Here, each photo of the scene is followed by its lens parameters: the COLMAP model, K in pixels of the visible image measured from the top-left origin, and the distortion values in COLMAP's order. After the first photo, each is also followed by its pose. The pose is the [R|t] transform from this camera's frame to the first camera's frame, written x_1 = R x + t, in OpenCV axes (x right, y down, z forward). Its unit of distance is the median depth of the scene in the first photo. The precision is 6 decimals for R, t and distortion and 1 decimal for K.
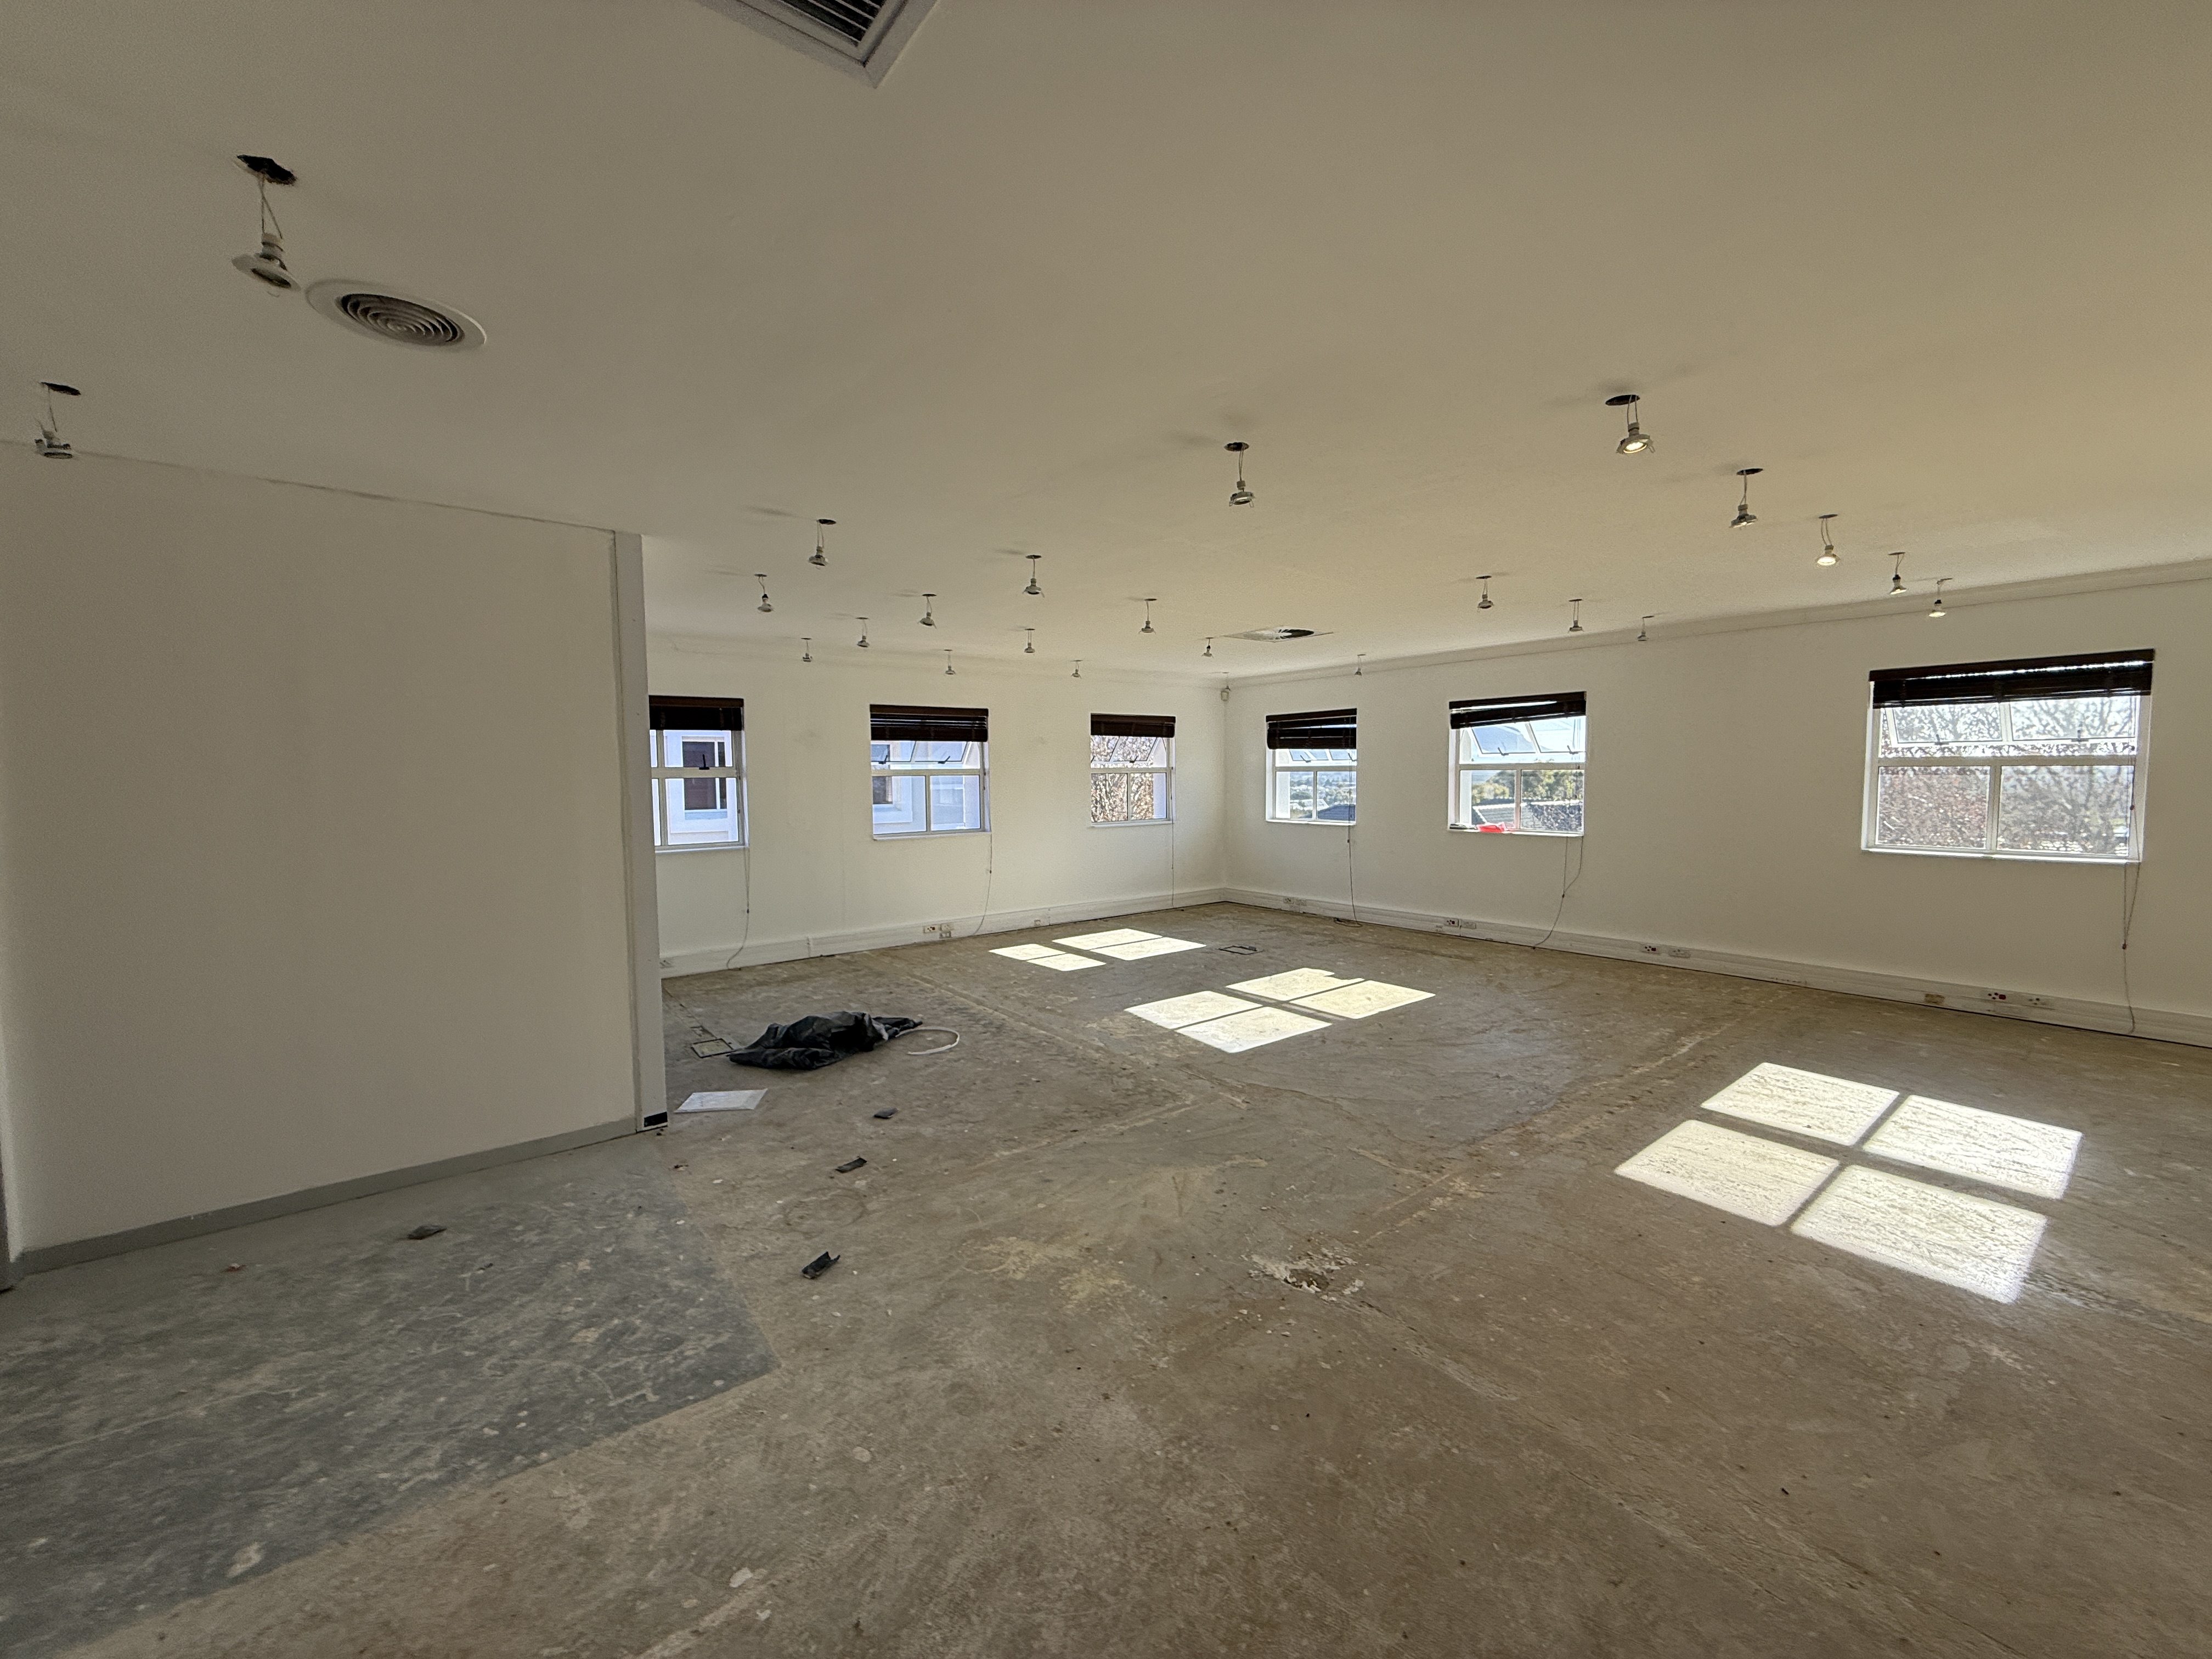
lens RADIAL K [[893.2, 0, 1114.0], [0, 893.2, 826.6], [0, 0, 1]] dist [-0.000014, 0.000051]
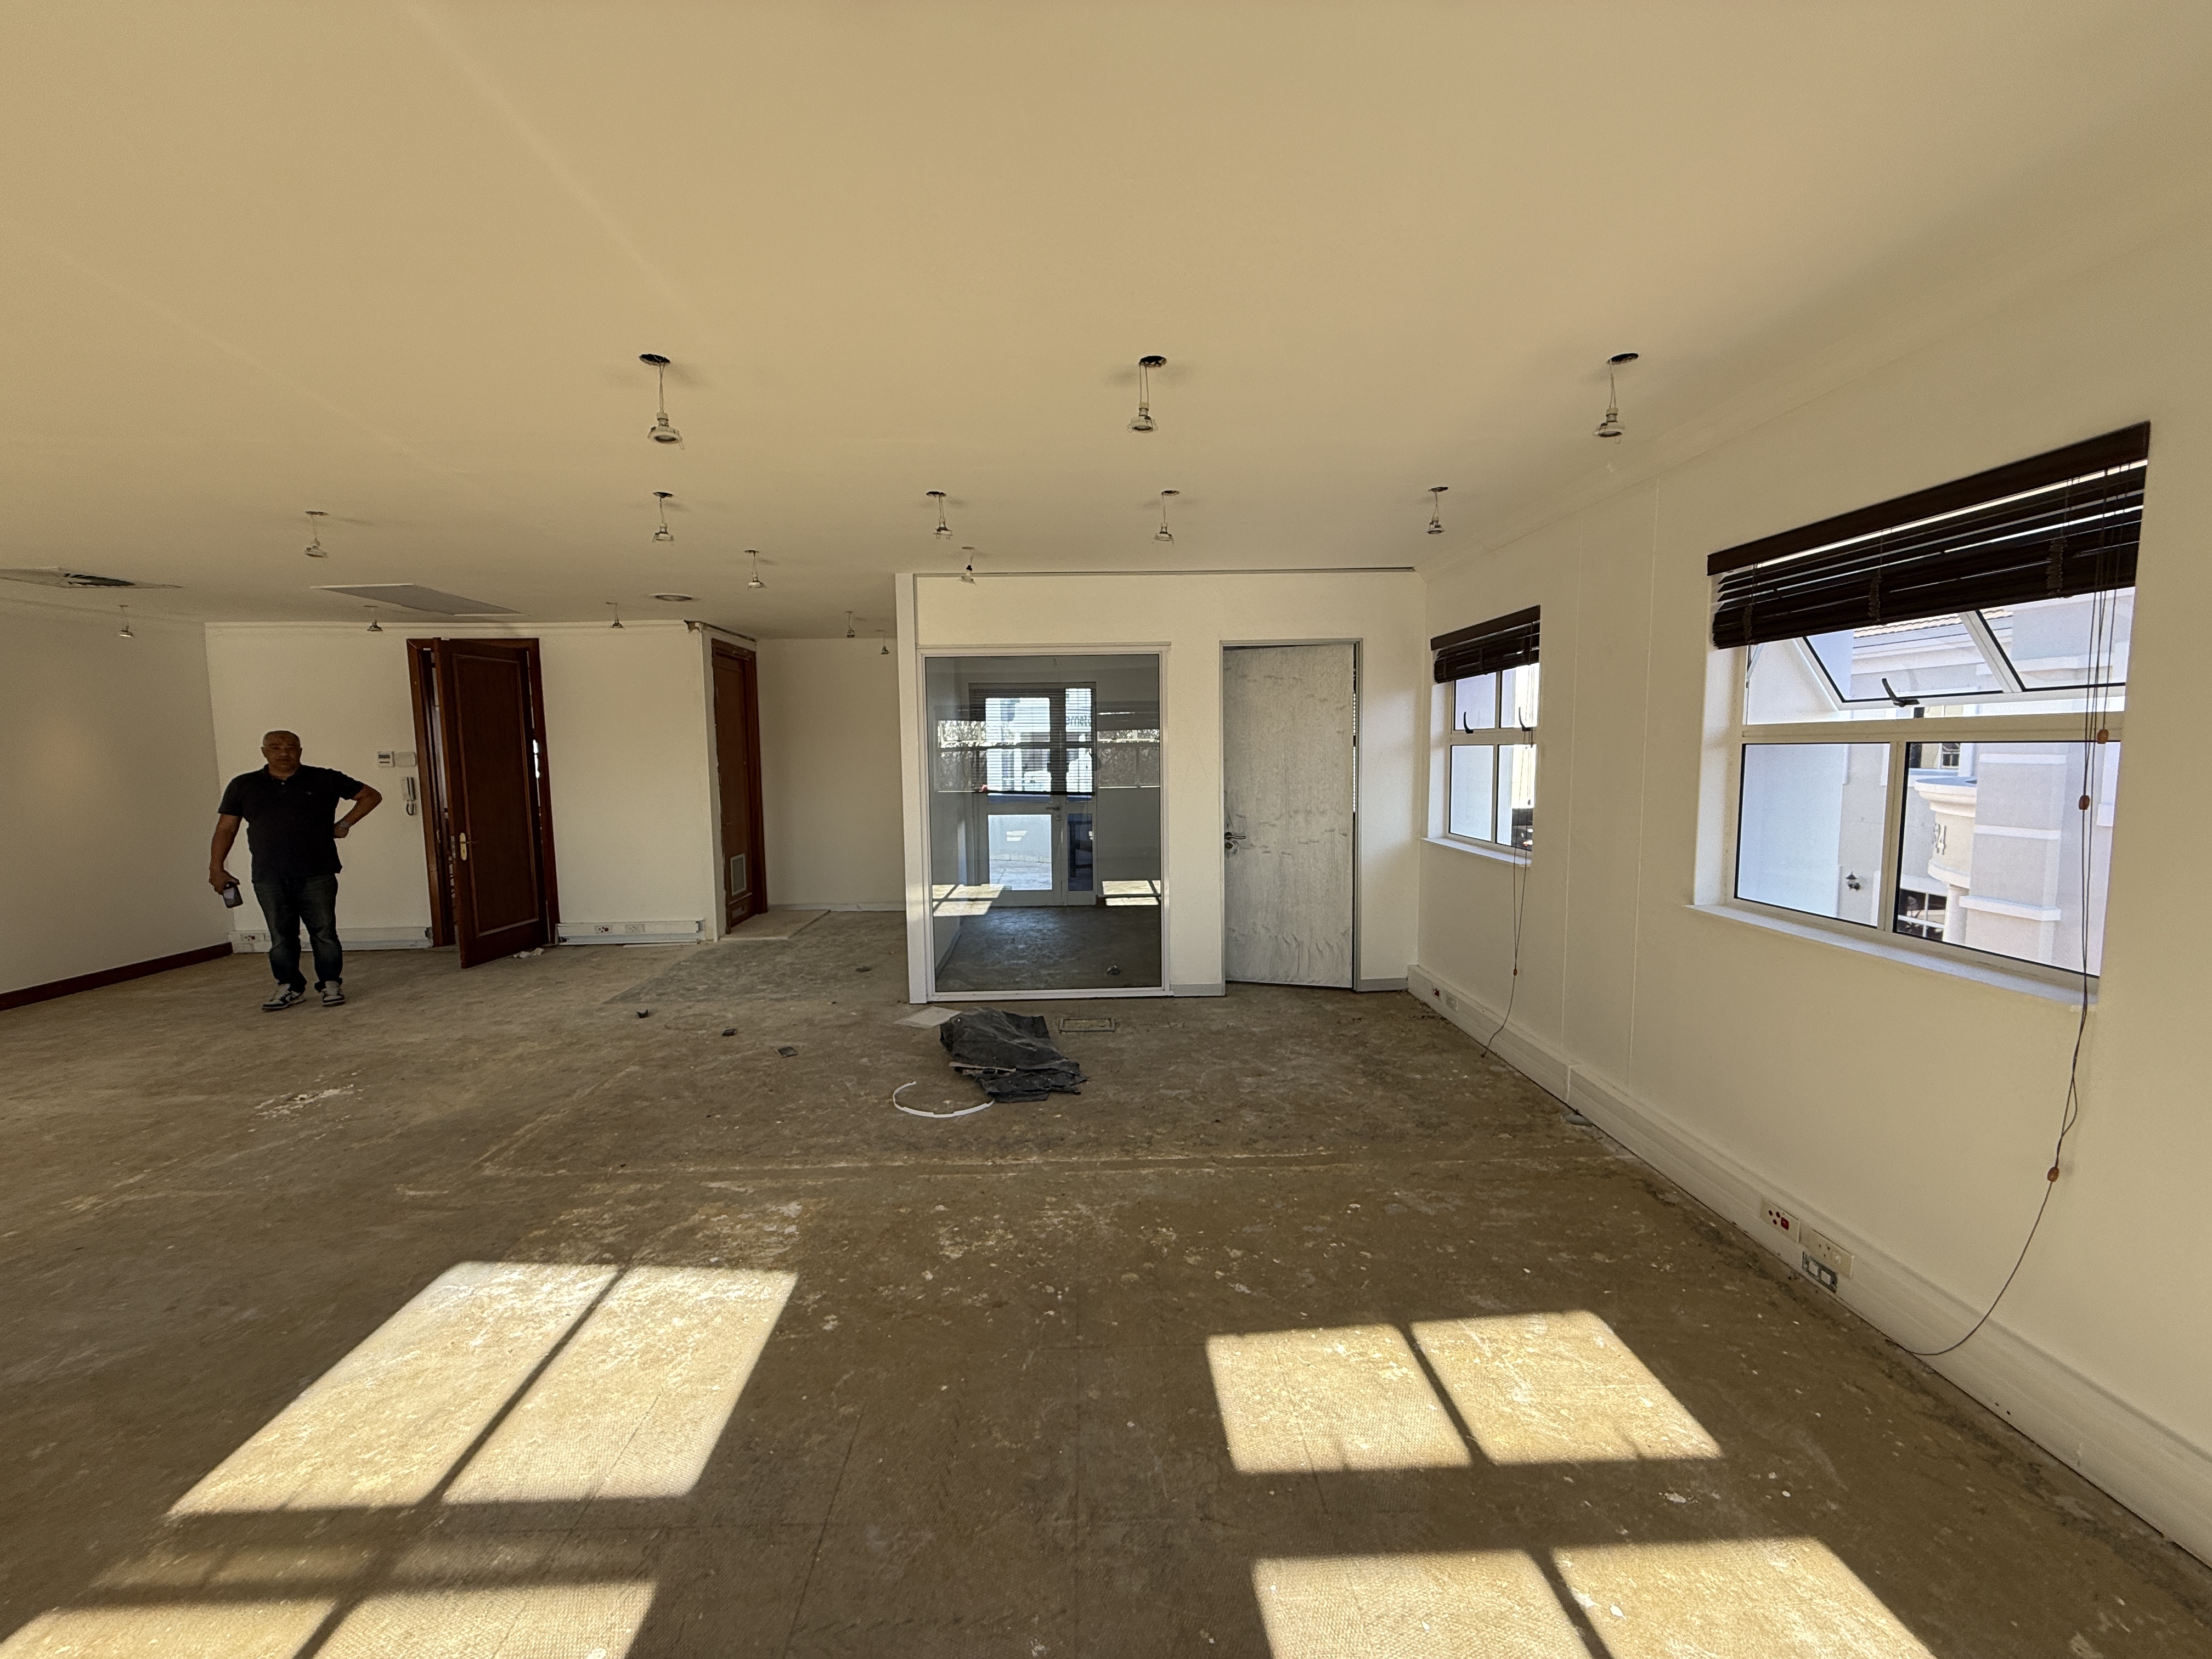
lens RADIAL K [[893.2, 0, 1114.0], [0, 893.2, 826.6], [0, 0, 1]] dist [-0.000014, 0.000051]
pose [[-0.601684, 0.087884, -0.793884, 0.337266], [-0.029260, 0.990836, 0.131863, -0.112559], [0.798198, 0.102569, -0.593599, 1.799120]]
